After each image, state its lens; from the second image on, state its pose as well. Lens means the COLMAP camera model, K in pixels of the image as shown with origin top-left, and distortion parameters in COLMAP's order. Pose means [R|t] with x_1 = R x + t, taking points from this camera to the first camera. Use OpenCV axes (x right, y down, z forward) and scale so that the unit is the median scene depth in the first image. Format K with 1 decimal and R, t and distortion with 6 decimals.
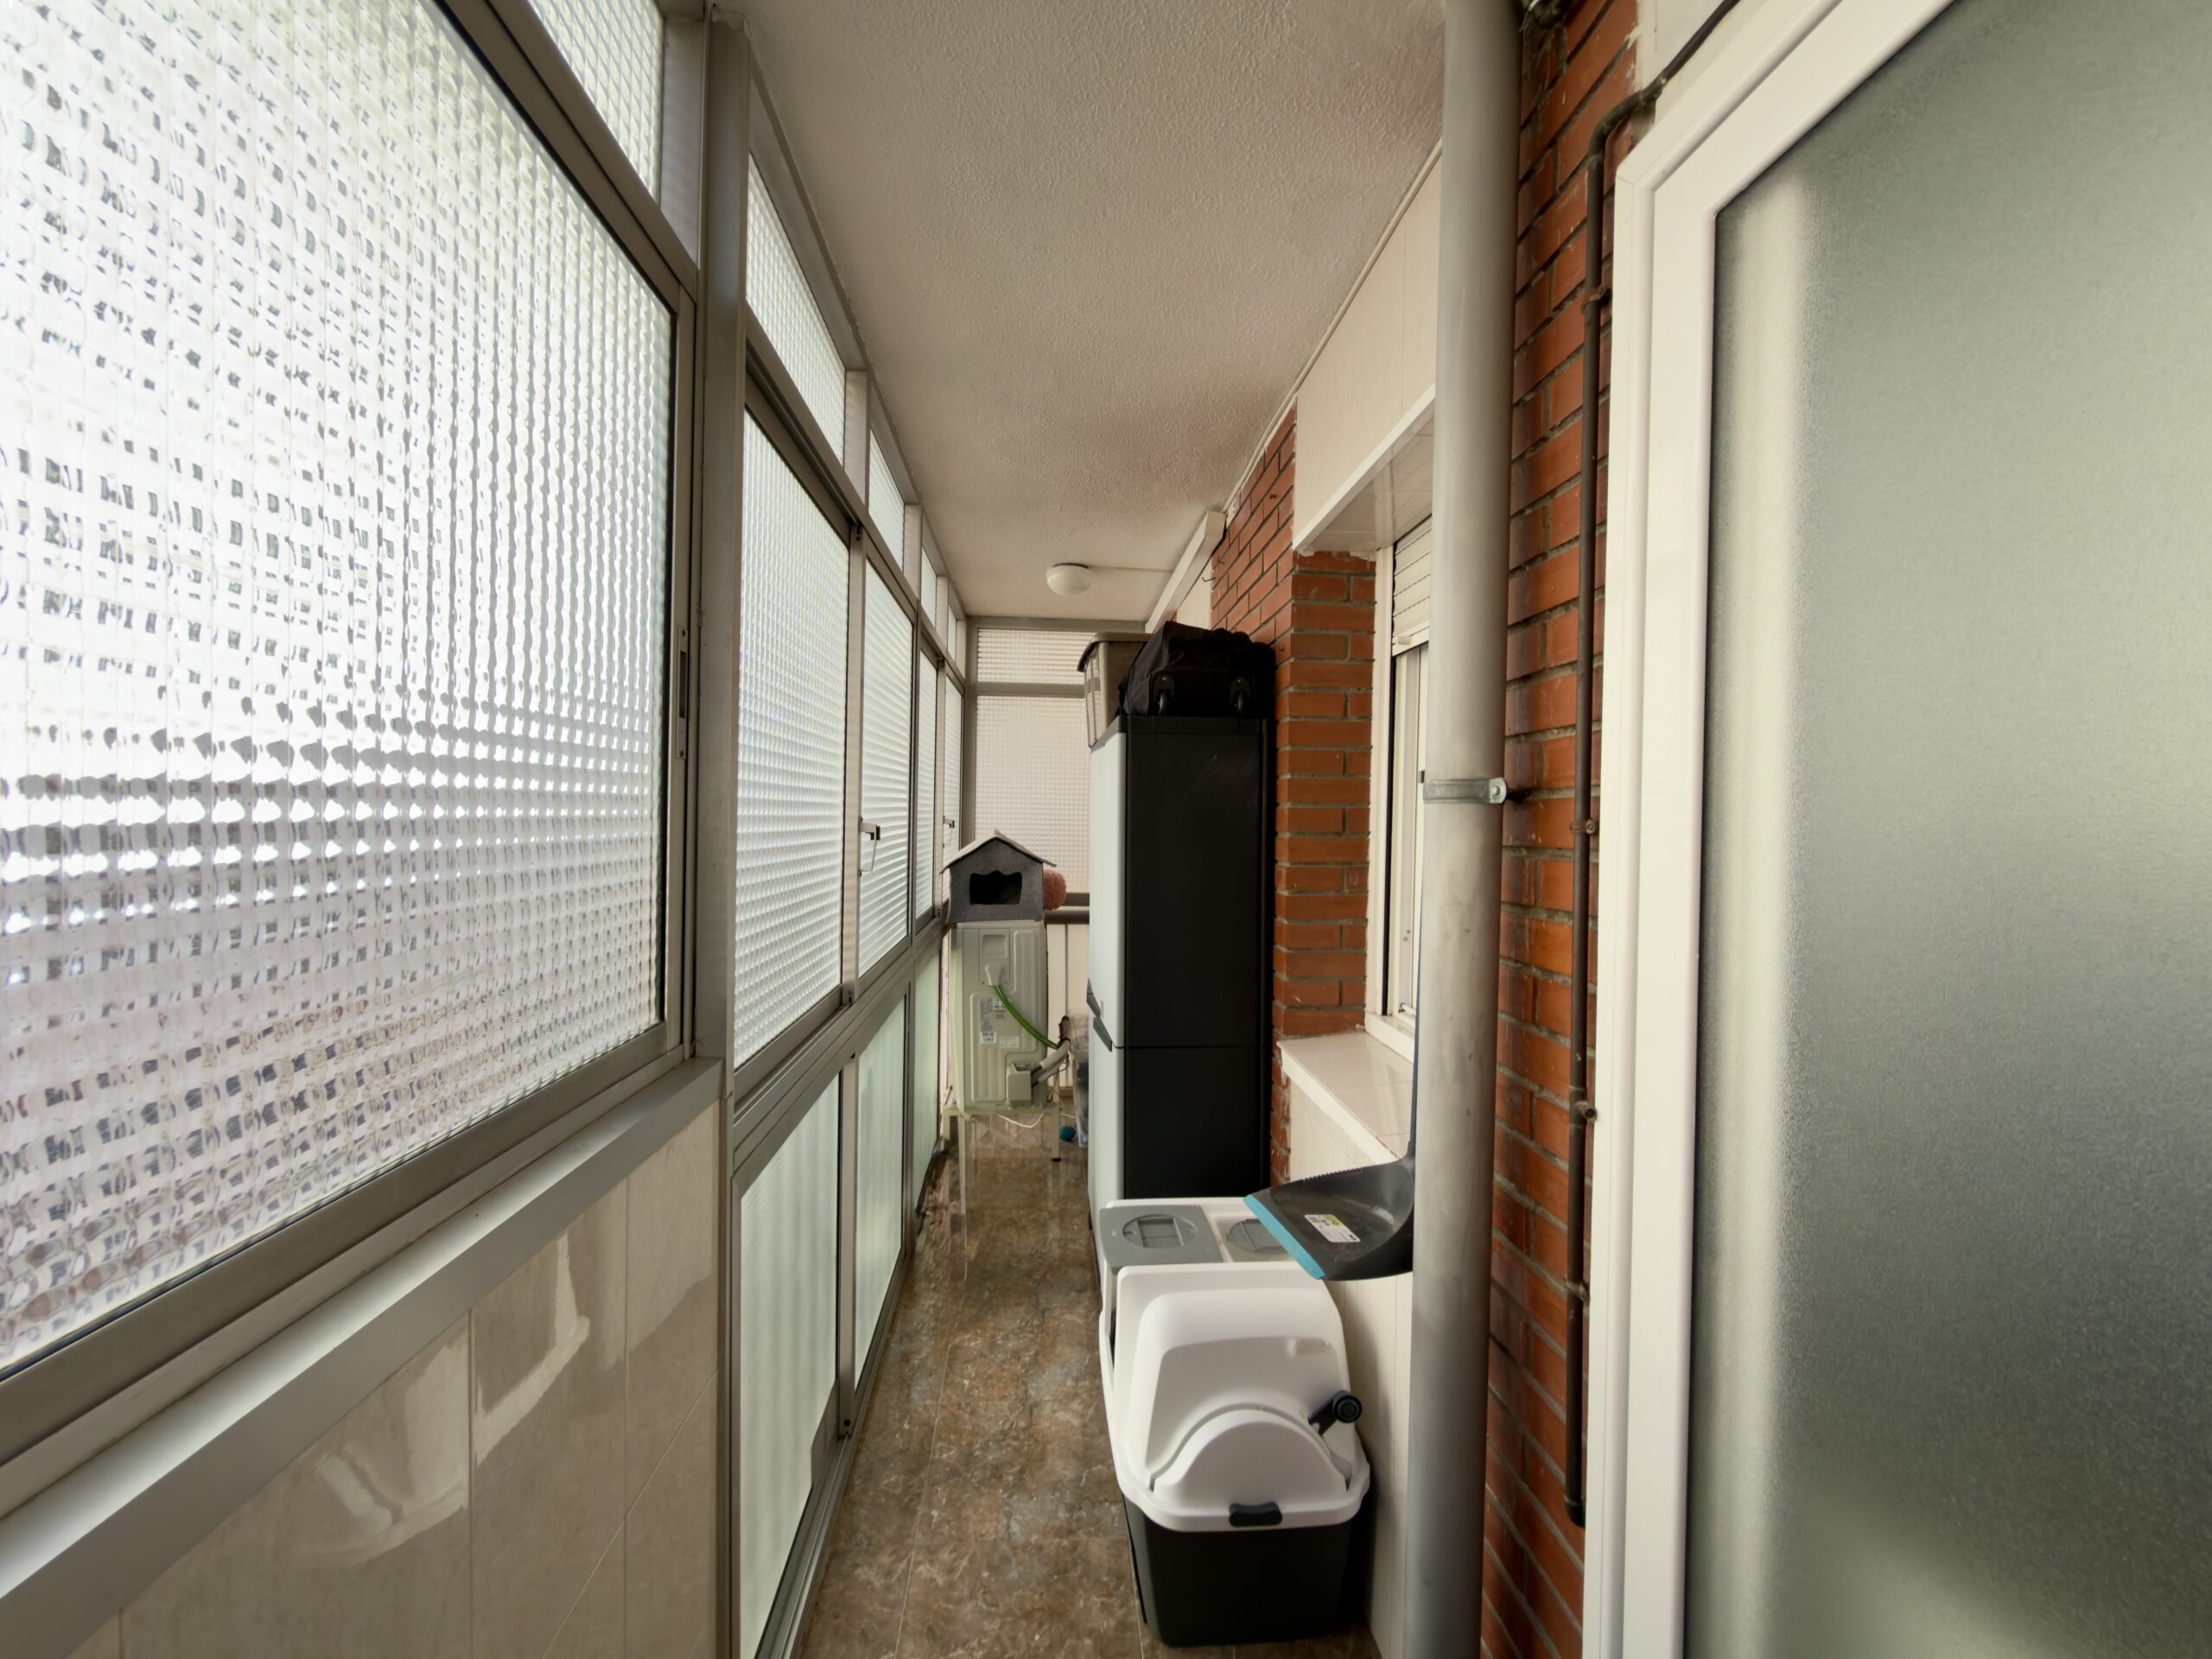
lens RADIAL K [[868.6, 0, 1106.0], [0, 868.6, 829.5], [0, 0, 1]] dist [-0.004429, -0.000169]
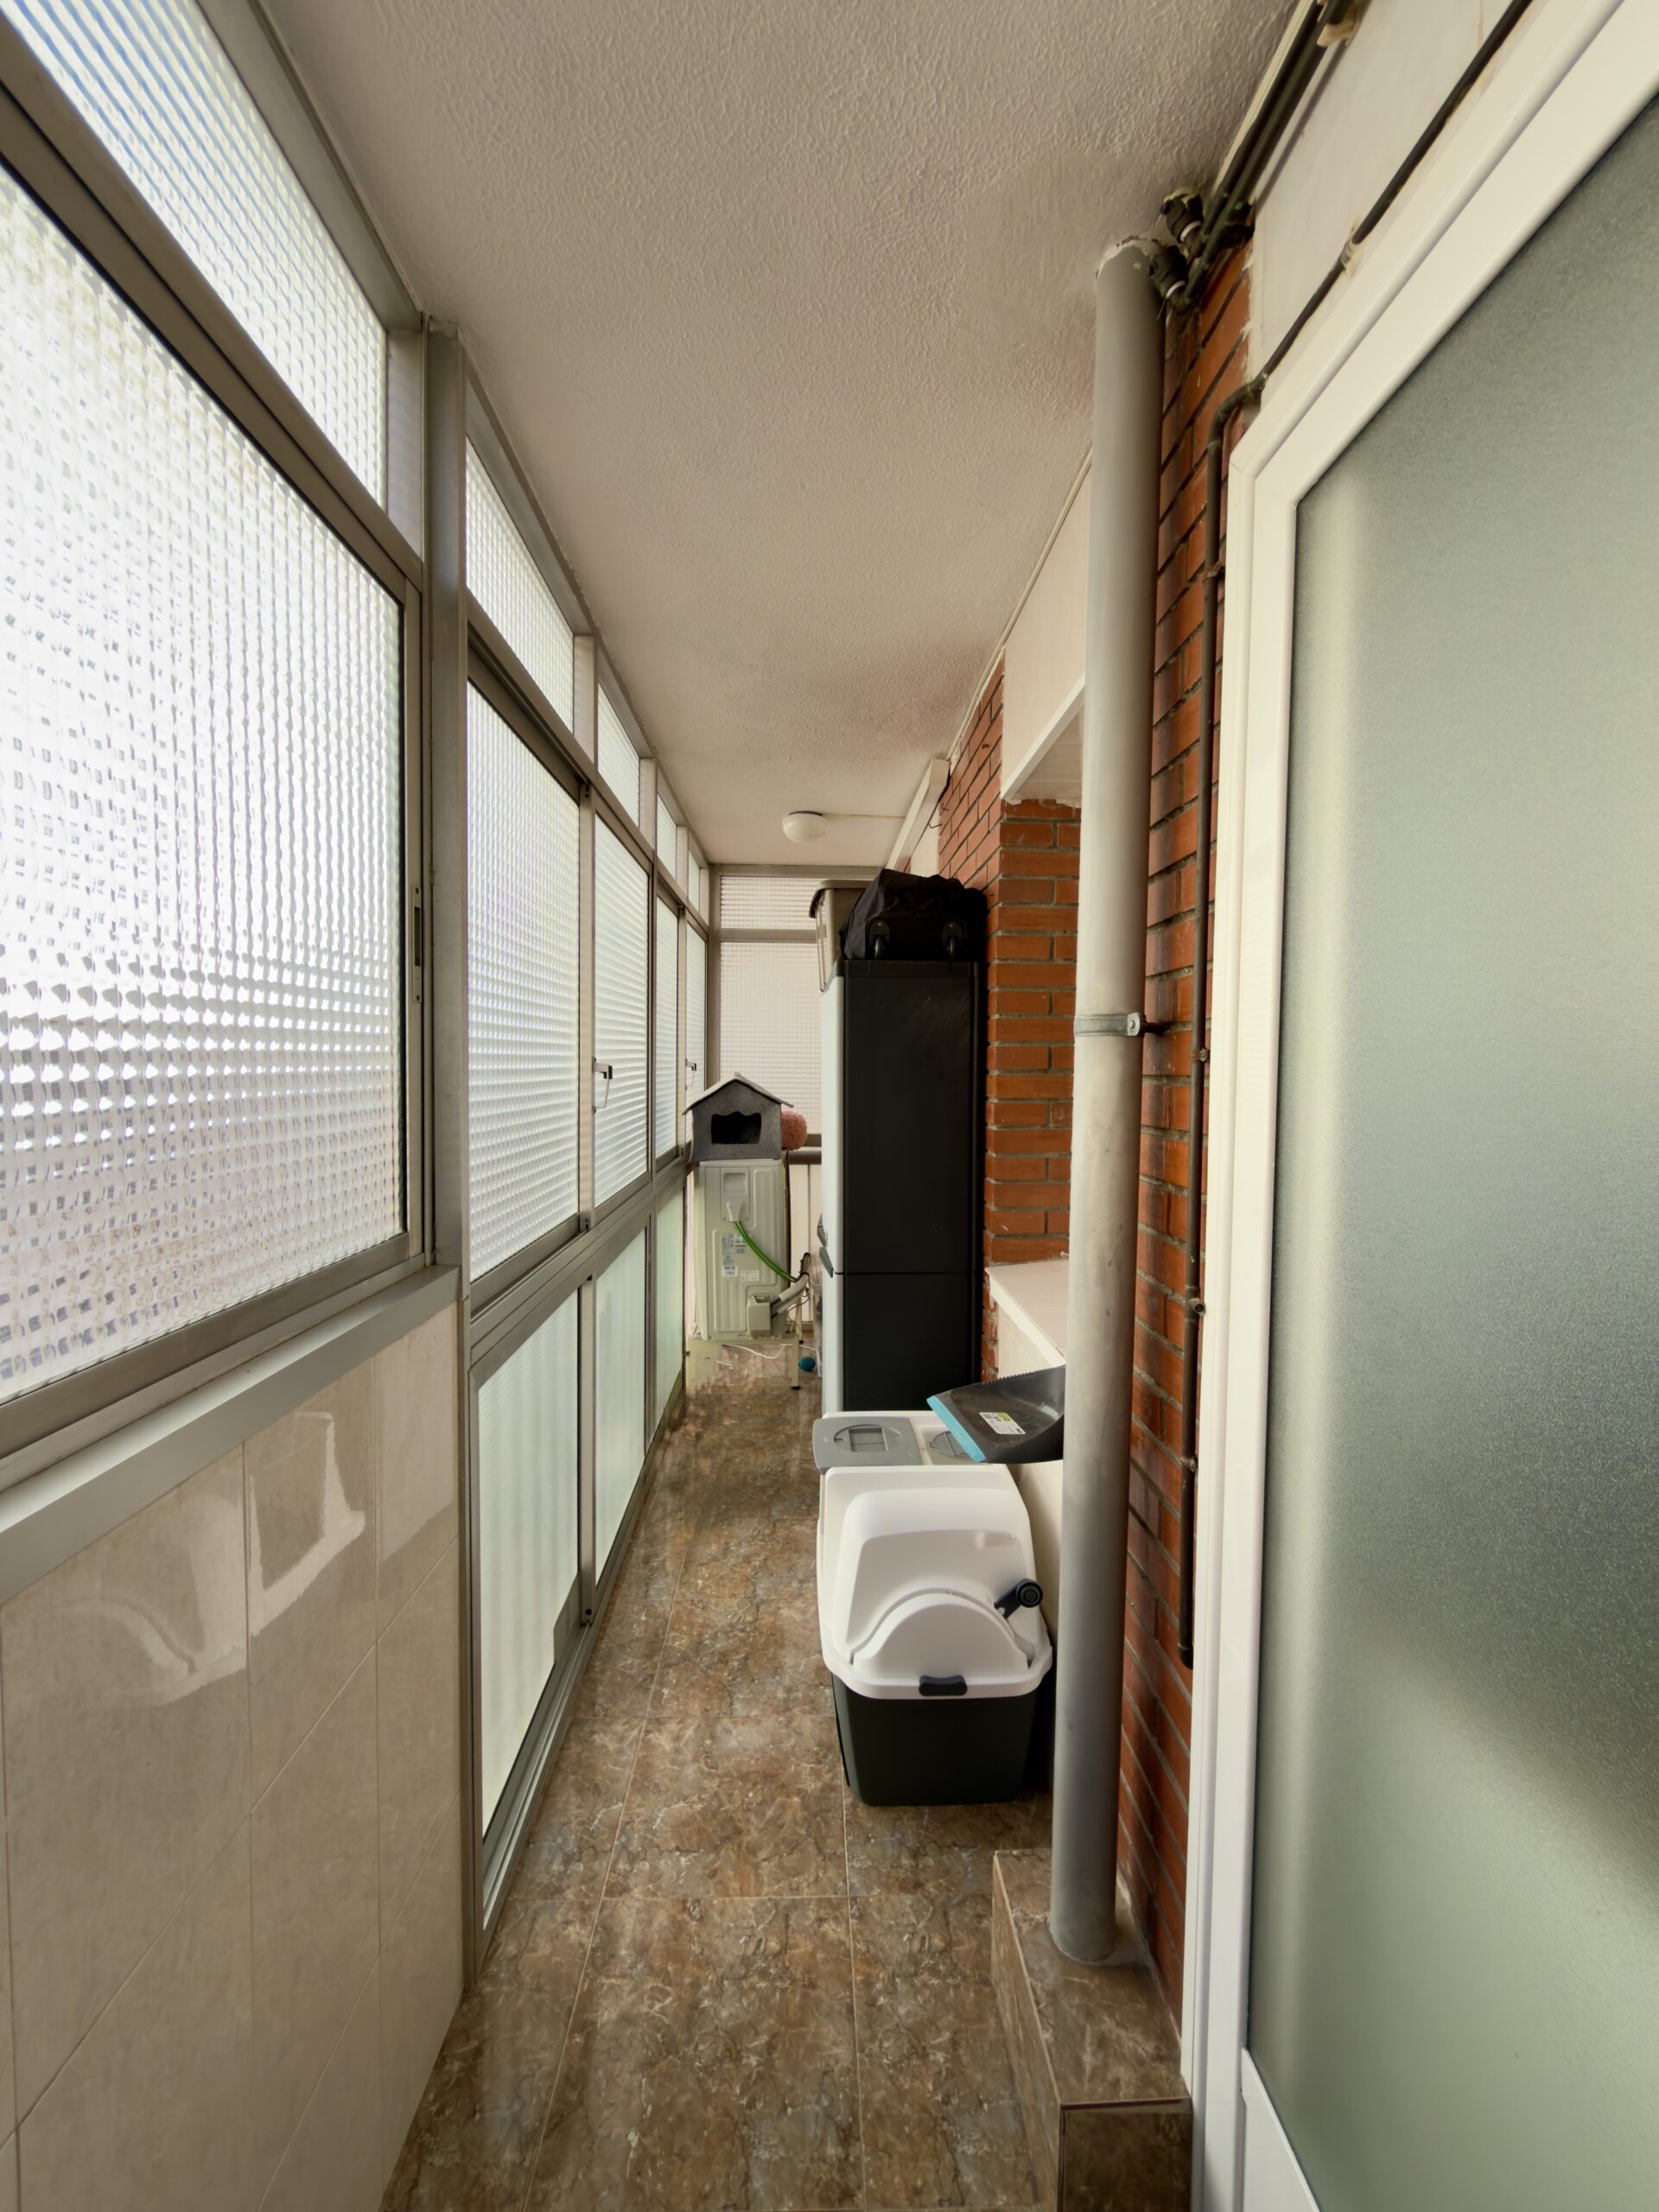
lens RADIAL K [[882.3, 0, 832.4], [0, 882.3, 1103.4], [0, 0, 1]] dist [0.001306, -0.000212]
pose [[0.998841, -0.002813, -0.048044, 0.073848], [0.004250, 0.999545, 0.029846, 0.012833], [0.047938, -0.030015, 0.998399, -0.090297]]
